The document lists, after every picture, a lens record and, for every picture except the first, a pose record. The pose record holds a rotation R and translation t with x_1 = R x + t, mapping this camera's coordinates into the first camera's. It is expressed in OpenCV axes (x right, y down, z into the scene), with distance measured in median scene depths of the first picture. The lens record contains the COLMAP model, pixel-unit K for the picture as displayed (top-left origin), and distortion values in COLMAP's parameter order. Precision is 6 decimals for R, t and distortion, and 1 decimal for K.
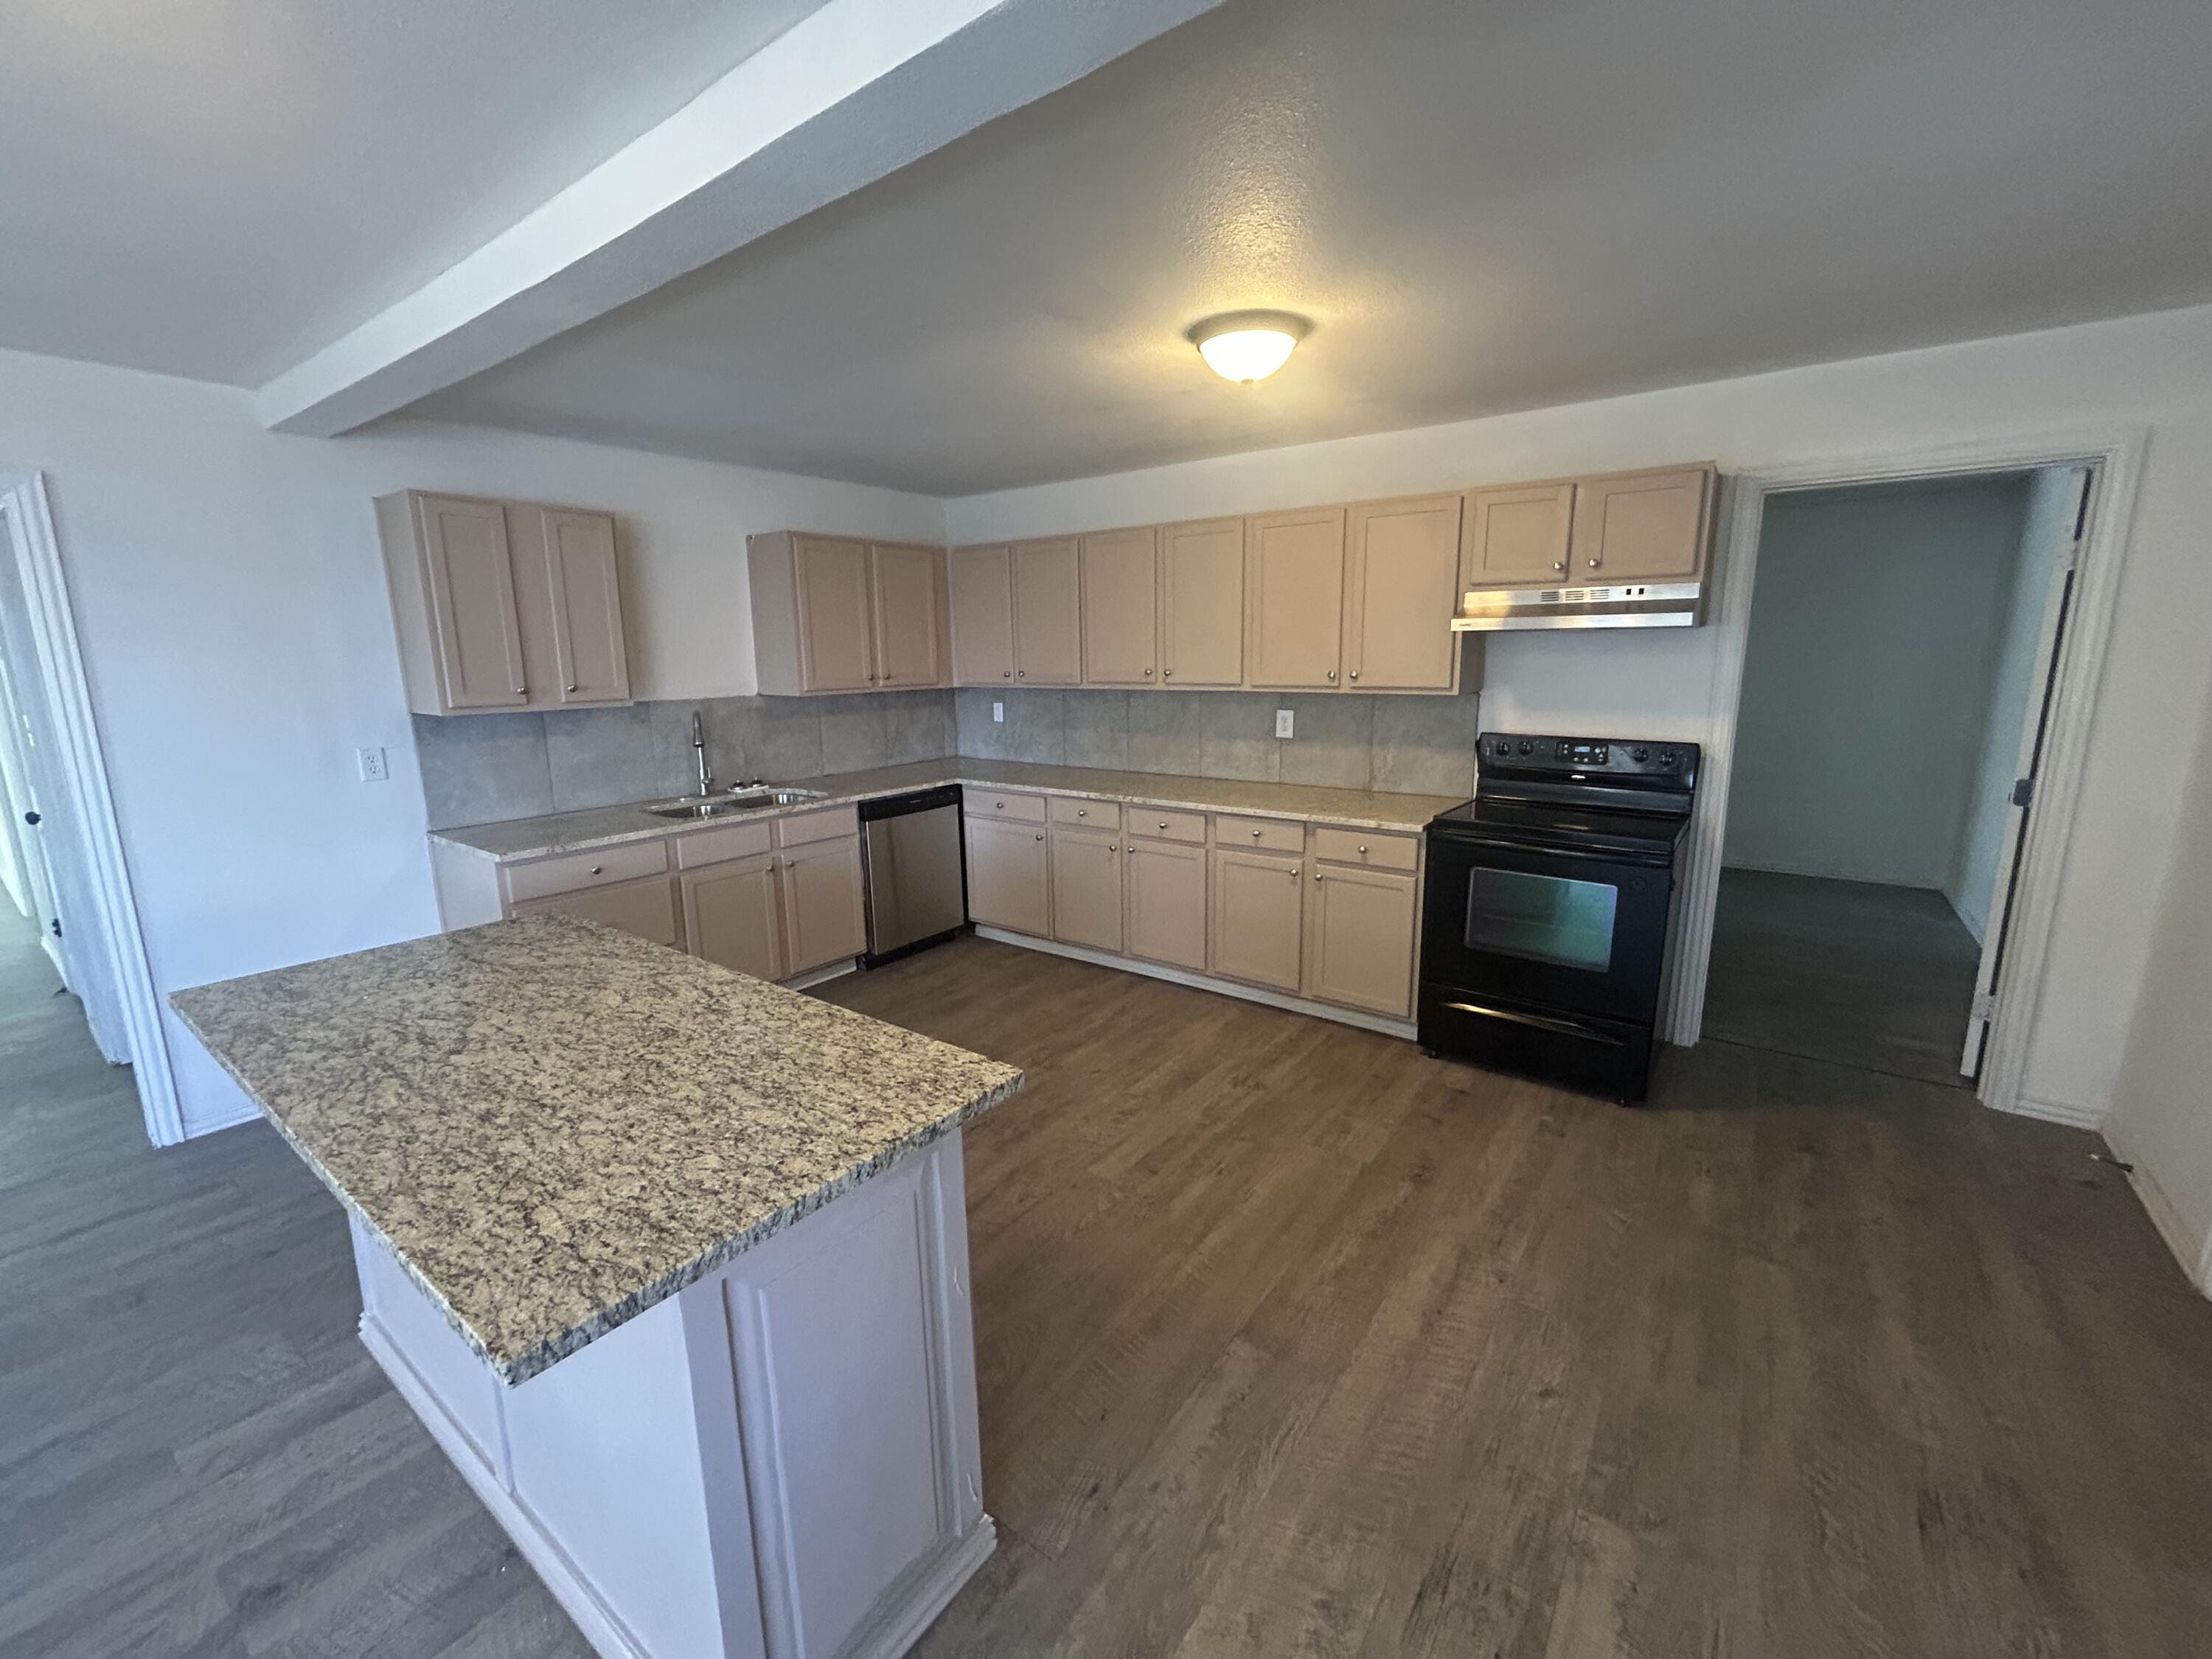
lens RADIAL K [[901.1, 0, 1109.4], [0, 901.1, 828.9], [0, 0, 1]] dist [0.001559, 0.000863]
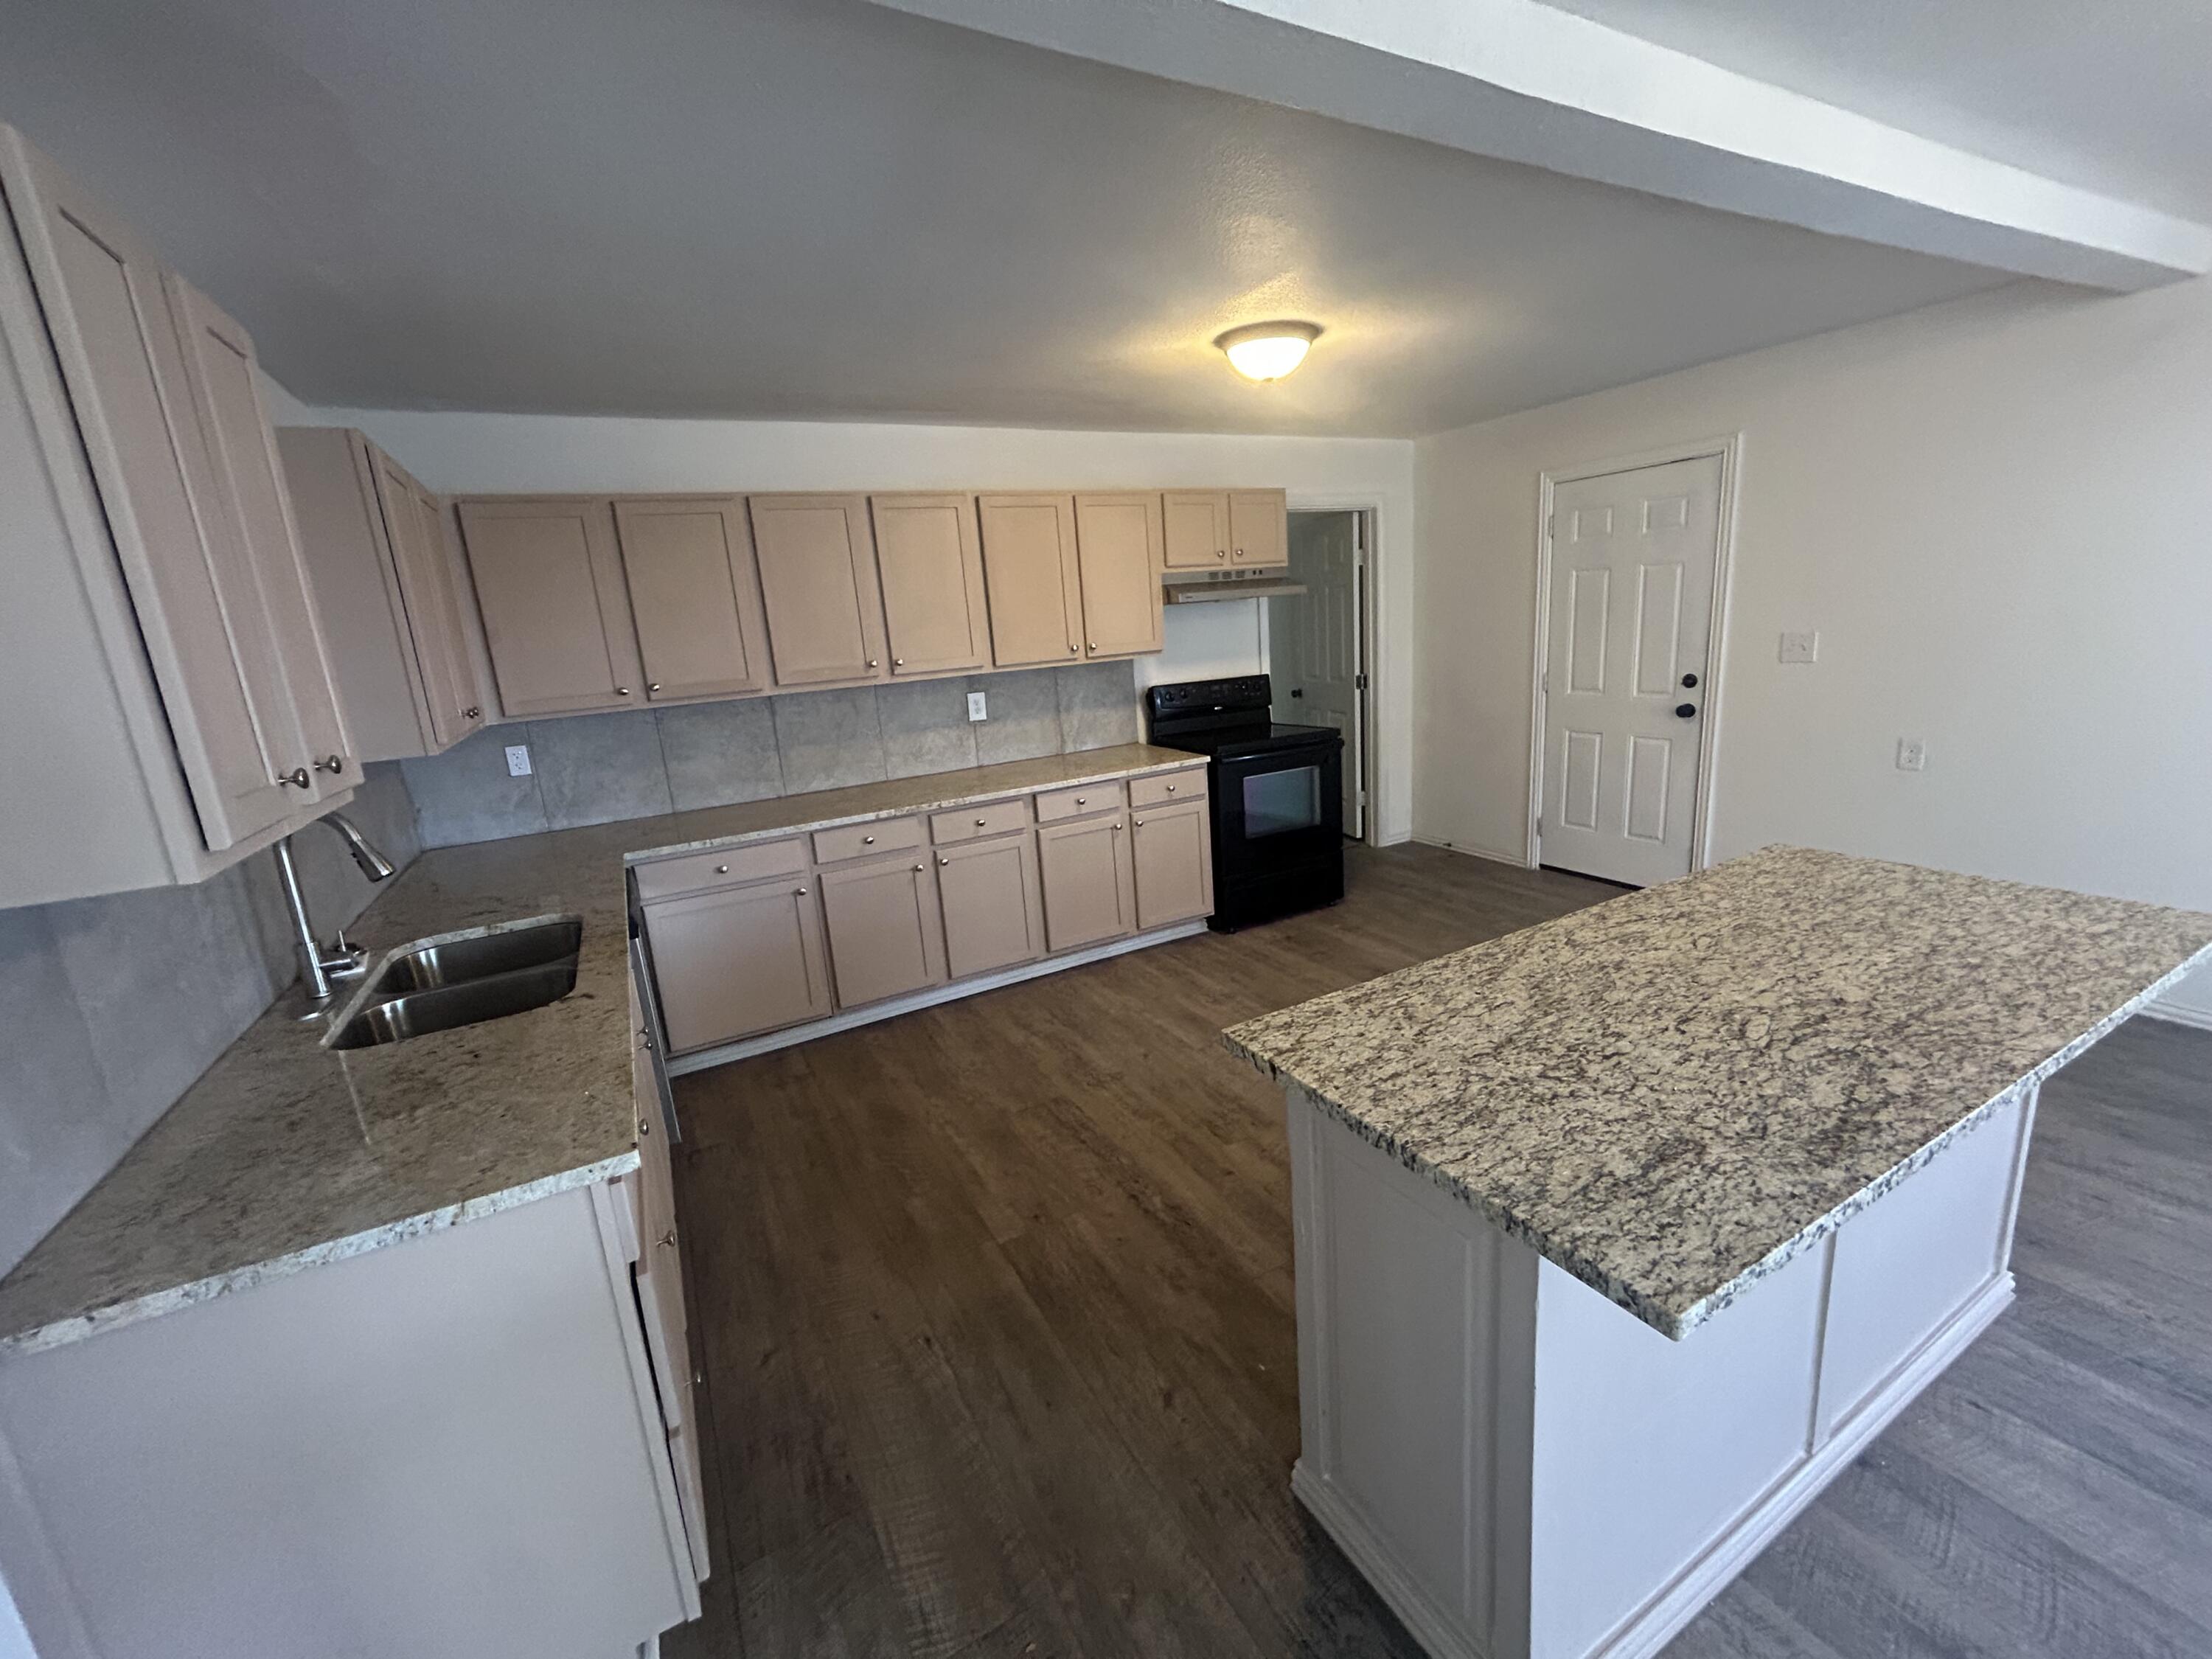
lens RADIAL K [[901.1, 0, 1109.4], [0, 901.1, 828.9], [0, 0, 1]] dist [0.001559, 0.000863]
pose [[0.421029, -0.224416, 0.878847, -0.947016], [0.243252, 0.961353, 0.128949, -0.114981], [-0.873821, 0.159490, 0.459347, 0.629739]]
